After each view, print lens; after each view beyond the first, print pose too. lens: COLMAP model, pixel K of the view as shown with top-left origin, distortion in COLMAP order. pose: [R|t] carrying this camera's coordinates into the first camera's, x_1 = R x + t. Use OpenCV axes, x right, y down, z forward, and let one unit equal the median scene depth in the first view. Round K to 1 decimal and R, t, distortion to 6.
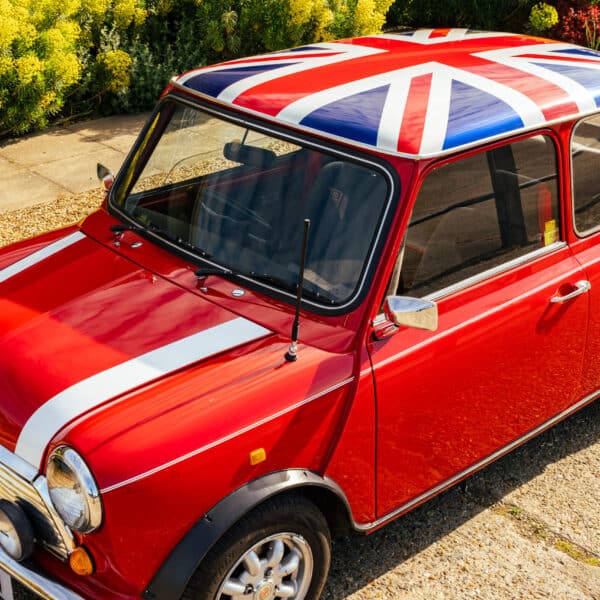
lens RADIAL K [[1054.6, 0, 300.0], [0, 1054.6, 300.0], [0, 0, 1]] dist [0.272424, -1.505422]
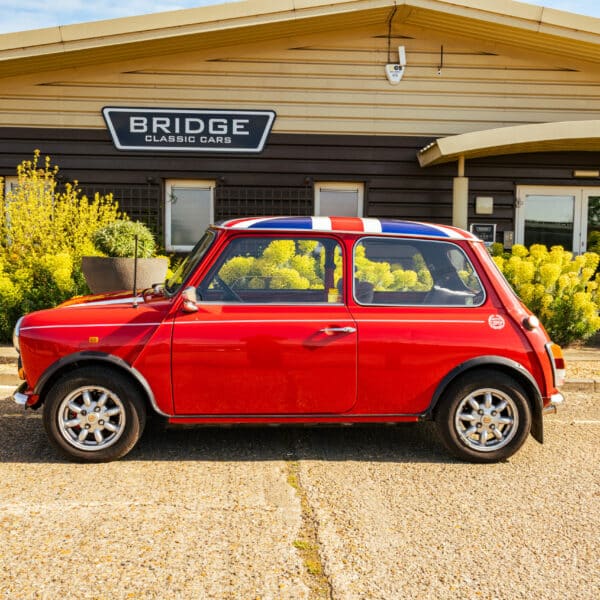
lens RADIAL K [[702.7, 0, 300.0], [0, 702.7, 300.0], [0, 0, 1]] dist [0.010993, 0.010124]
pose [[0.791998, 0.056461, -0.607908, 1.054372], [-0.277207, 0.920415, -0.275667, 0.317865], [0.543963, 0.386844, 0.744618, 0.124013]]
